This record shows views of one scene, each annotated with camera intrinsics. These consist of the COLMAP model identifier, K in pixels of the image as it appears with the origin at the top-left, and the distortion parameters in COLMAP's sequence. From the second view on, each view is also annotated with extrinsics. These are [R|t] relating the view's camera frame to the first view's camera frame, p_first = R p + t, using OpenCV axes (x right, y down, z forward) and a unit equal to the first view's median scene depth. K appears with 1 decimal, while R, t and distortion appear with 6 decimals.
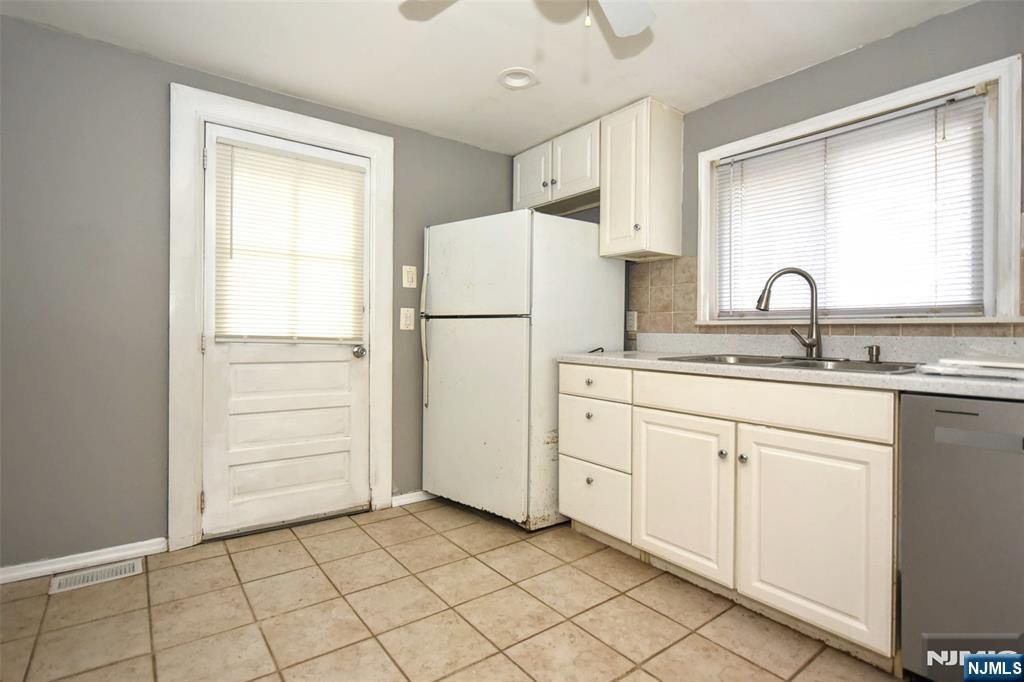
lens RADIAL K [[501.6, 0, 496.4], [0, 501.6, 333.3], [0, 0, 1]] dist [-0.001613, -0.000324]
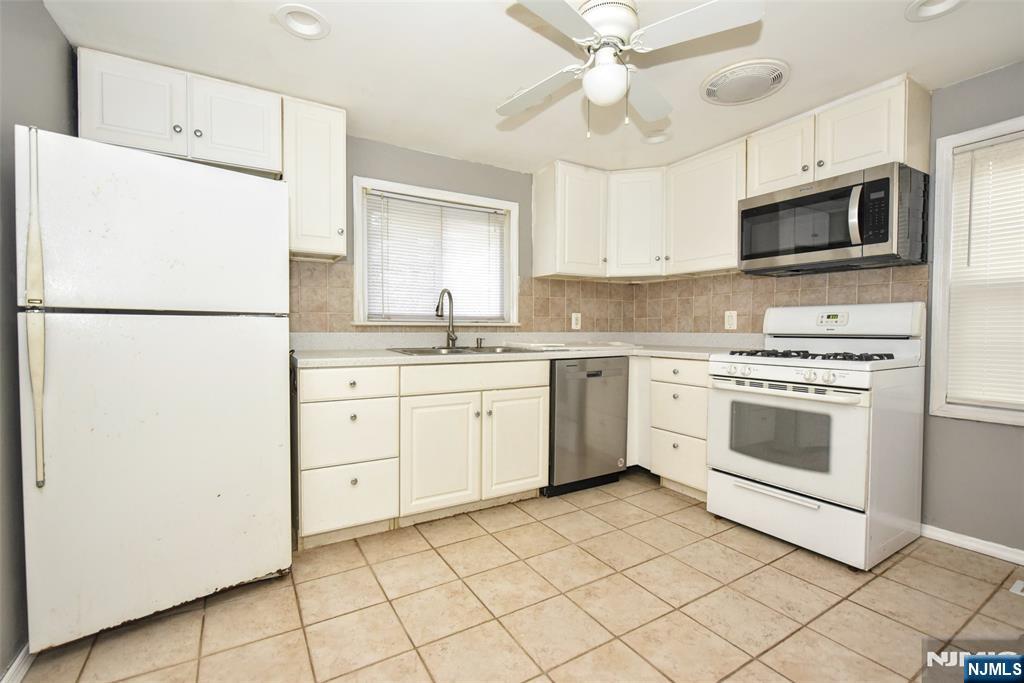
lens RADIAL K [[448.9, 0, 512.0], [0, 448.9, 341.5], [0, 0, 1]] dist [-0.000717, -0.000111]
pose [[0.092037, -0.040228, 0.994943, -0.754371], [0.000395, 0.999185, 0.040363, -0.025396], [-0.995756, -0.003322, 0.091978, 0.677429]]
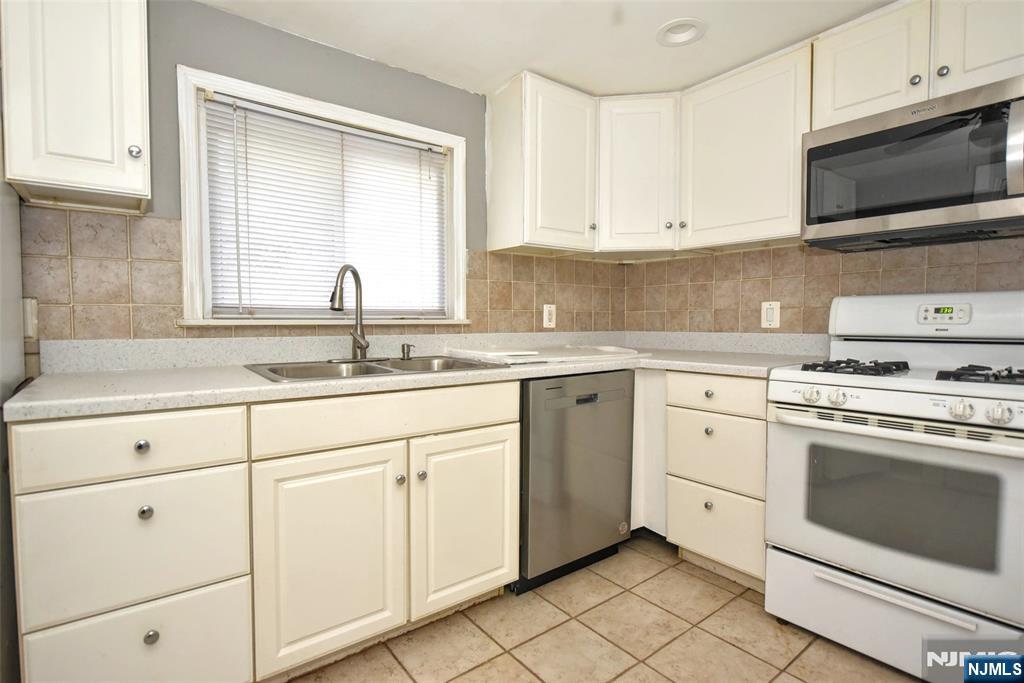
lens RADIAL K [[505.6, 0, 512.0], [0, 505.6, 341.5], [0, 0, 1]] dist [-0.003746, -0.000370]
pose [[-0.025323, -0.051387, 0.998358, -0.360213], [0.002804, 0.998670, 0.051474, -0.035982], [-0.999675, 0.004103, -0.025145, 0.724866]]
